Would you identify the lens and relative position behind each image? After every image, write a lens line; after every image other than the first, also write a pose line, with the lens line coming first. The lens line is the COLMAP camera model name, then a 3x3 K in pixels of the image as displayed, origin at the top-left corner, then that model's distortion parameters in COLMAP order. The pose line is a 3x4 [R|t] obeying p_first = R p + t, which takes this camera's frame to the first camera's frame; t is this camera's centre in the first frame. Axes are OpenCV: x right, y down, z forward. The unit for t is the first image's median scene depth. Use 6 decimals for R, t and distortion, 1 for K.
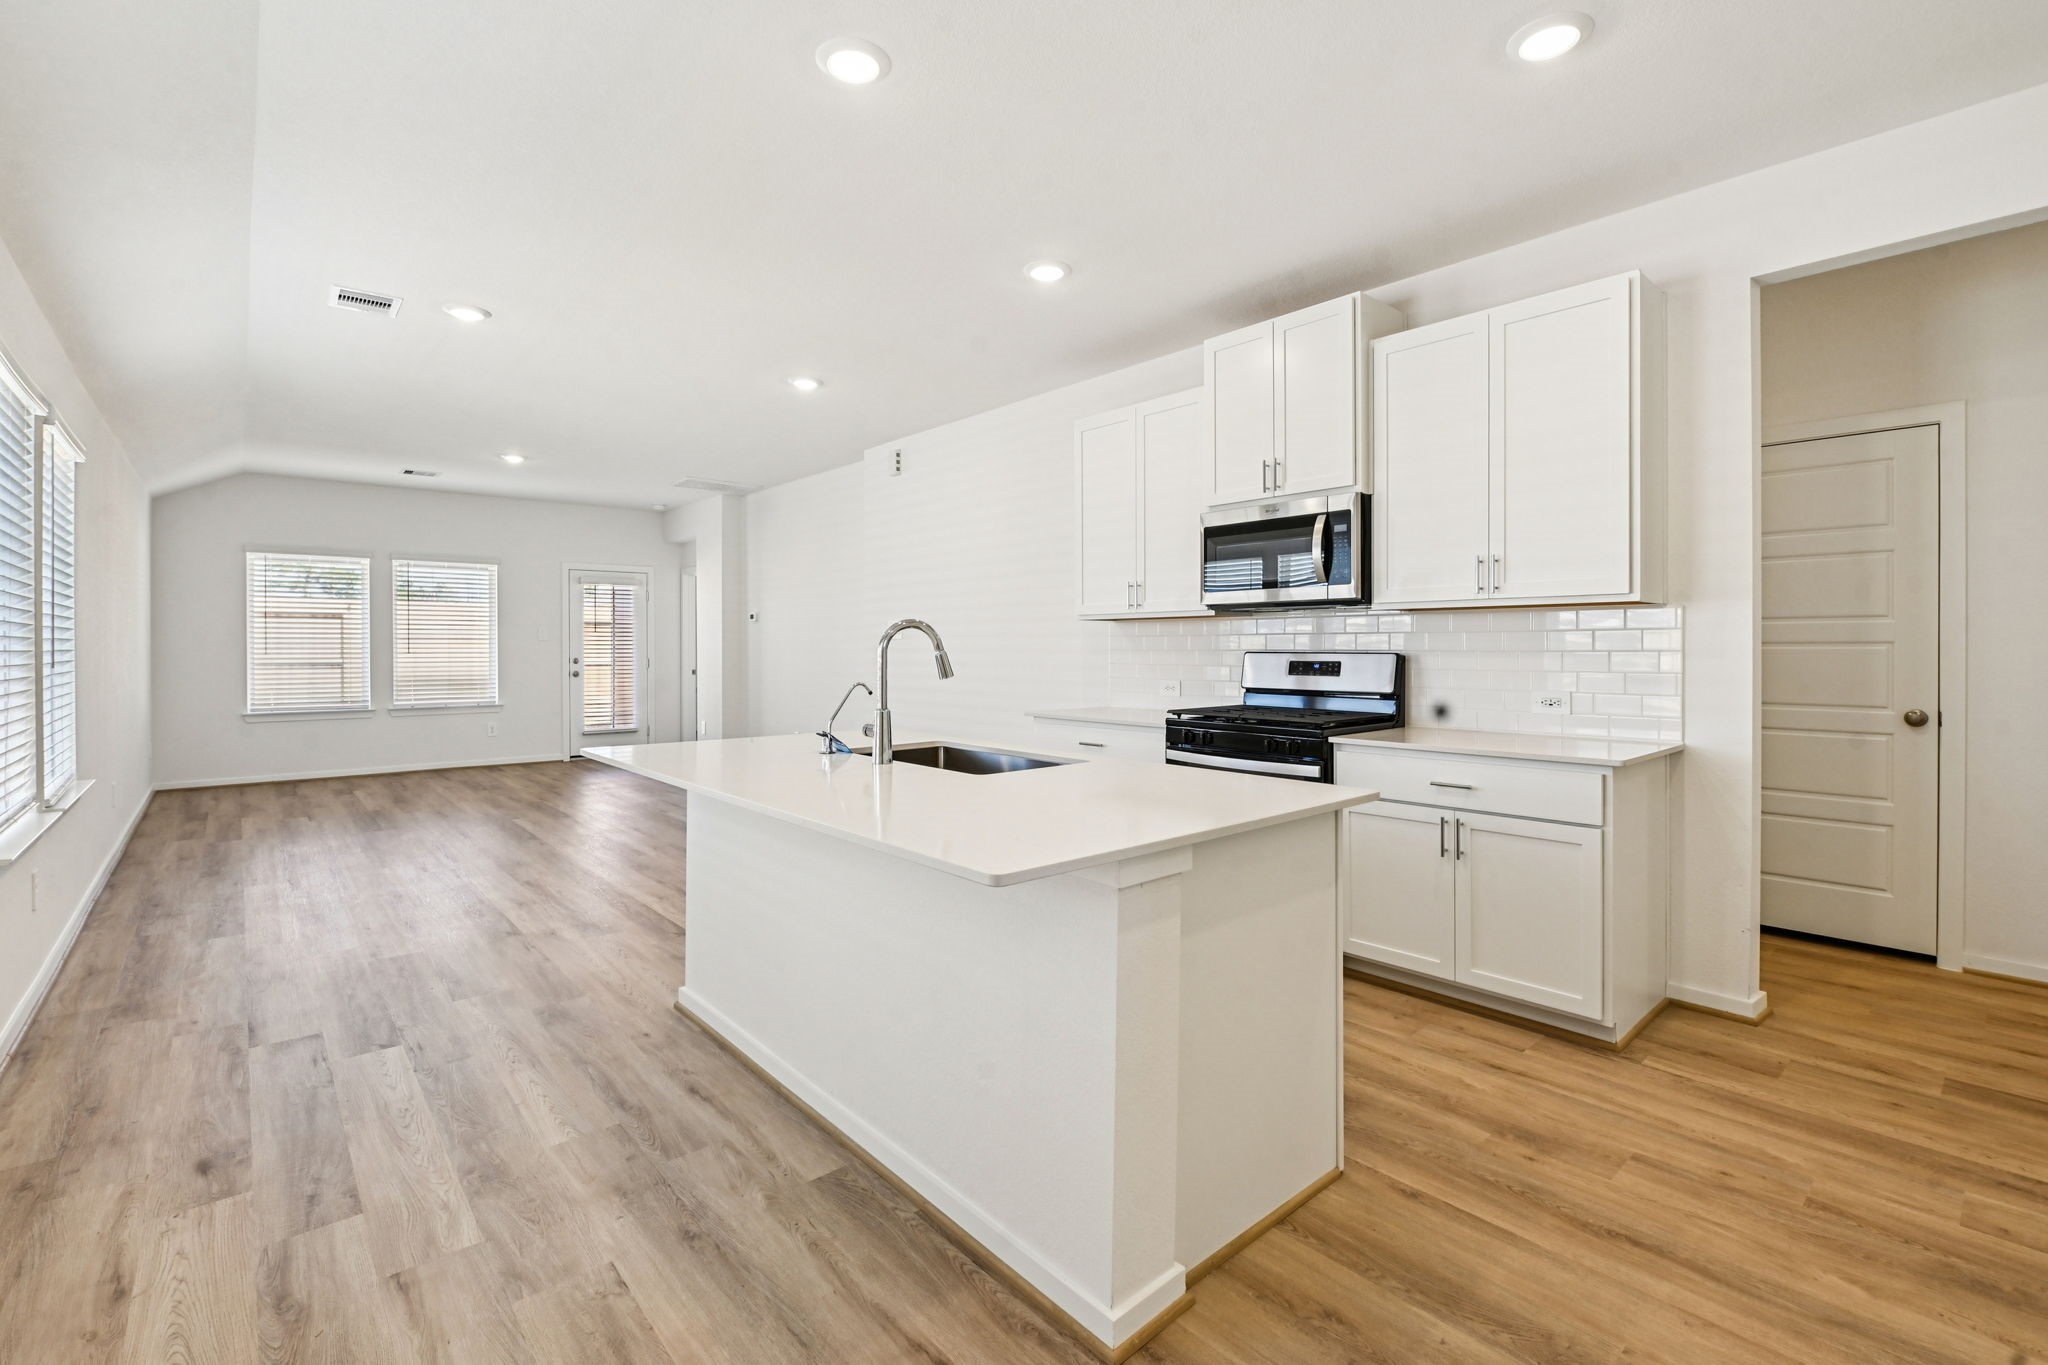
lens RADIAL K [[942.2, 0, 1036.4], [0, 942.2, 650.9], [0, 0, 1]] dist [0.000519, -0.000122]
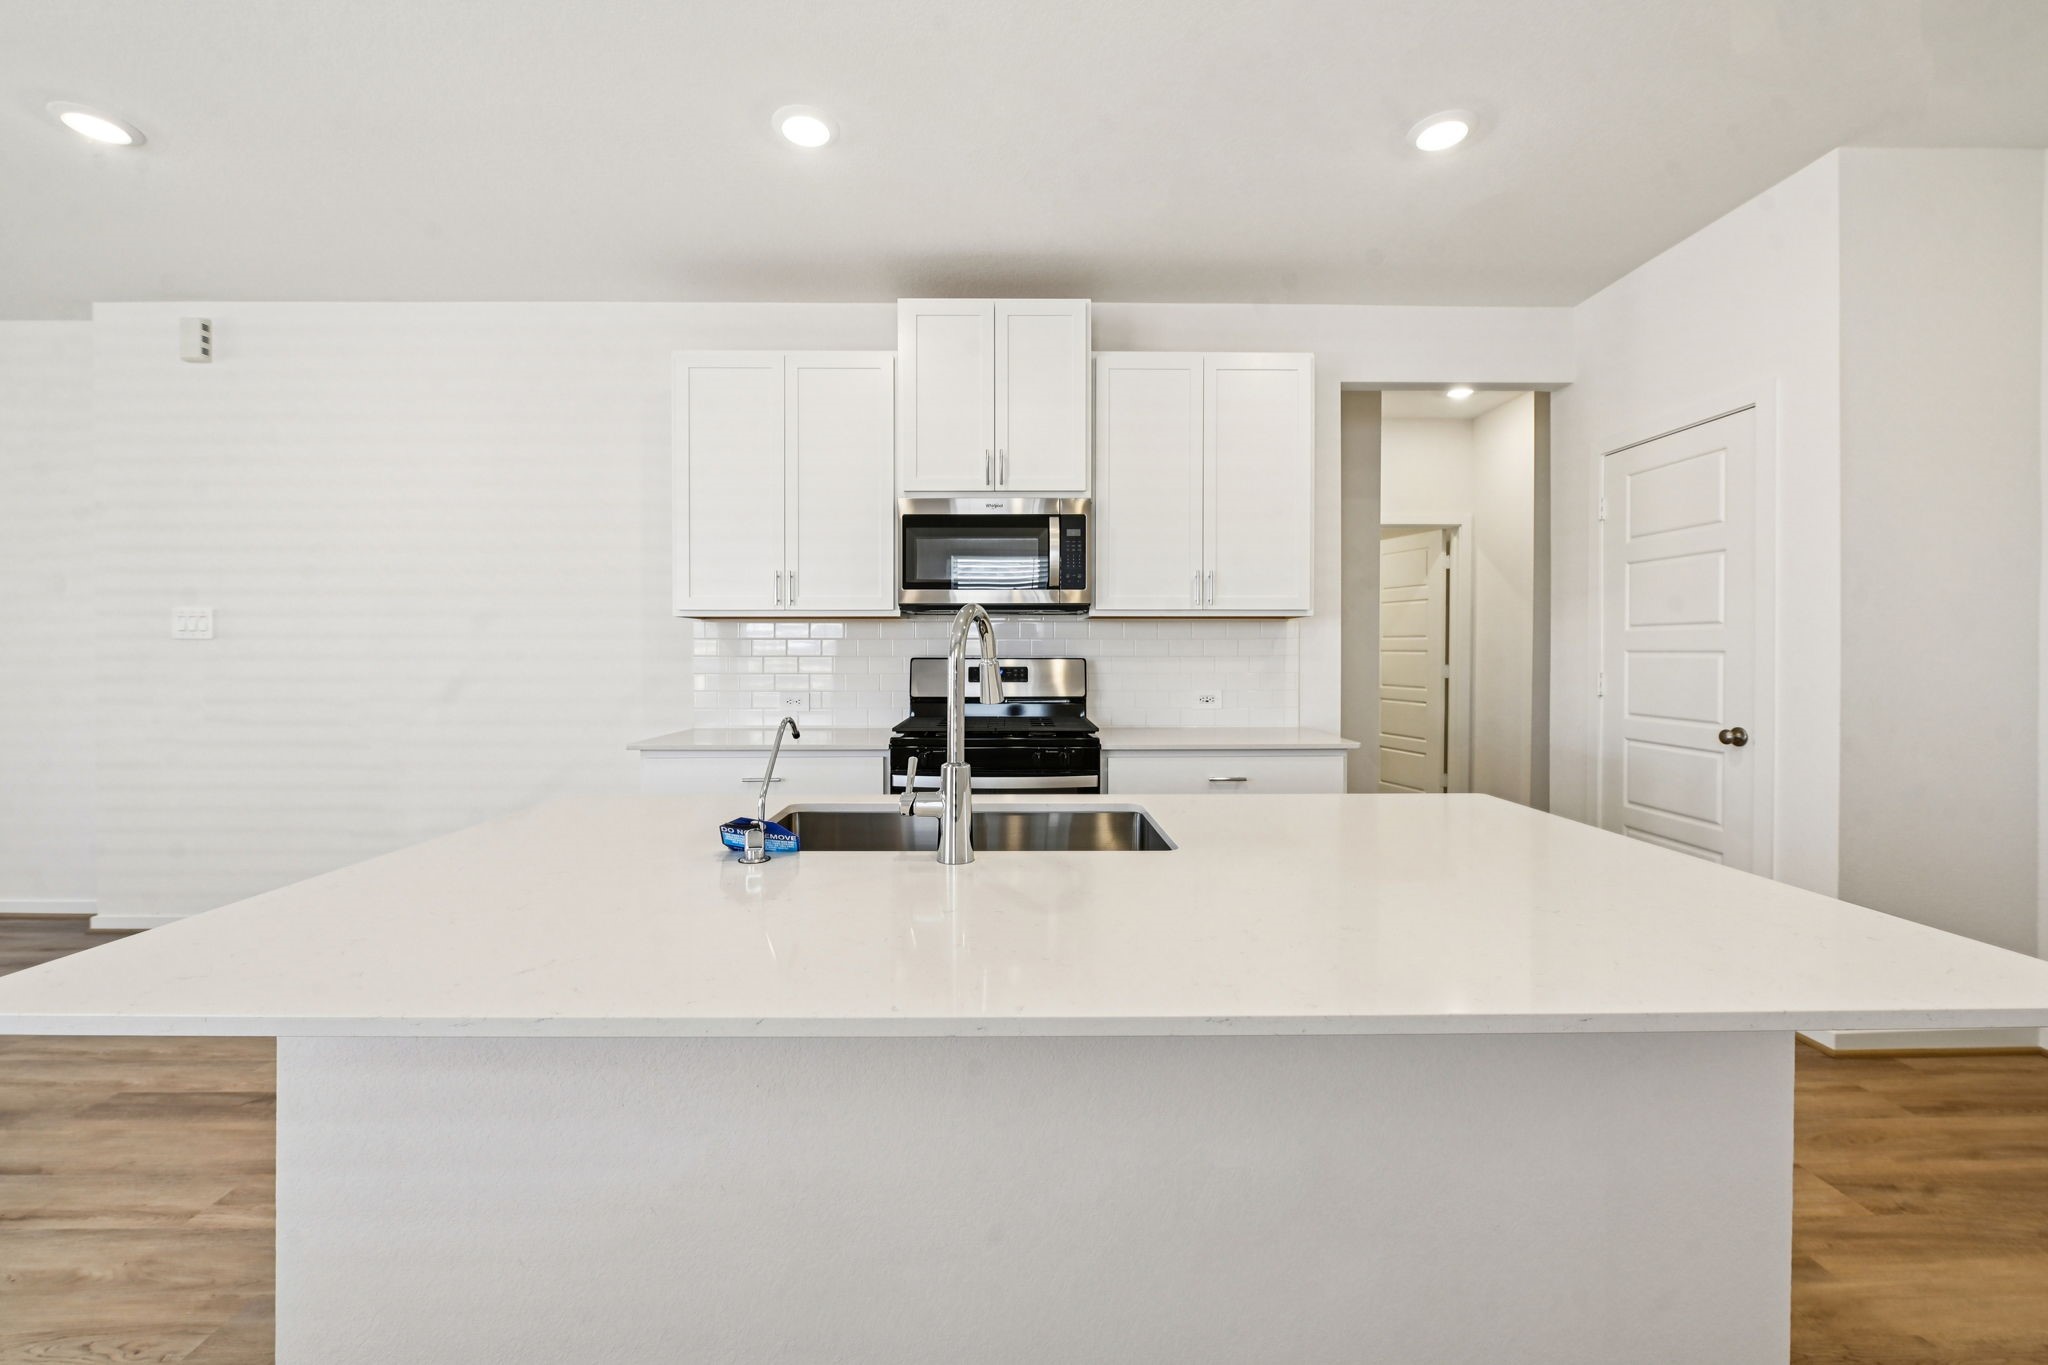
lens RADIAL K [[862.8, 0, 1024.8], [0, 862.8, 661.6], [0, 0, 1]] dist [0.000913, -0.000057]
pose [[0.647728, -0.007369, 0.761836, -0.368067], [0.003357, 0.999971, 0.006818, -0.000951], [-0.761865, -0.001859, 0.647734, 0.414713]]
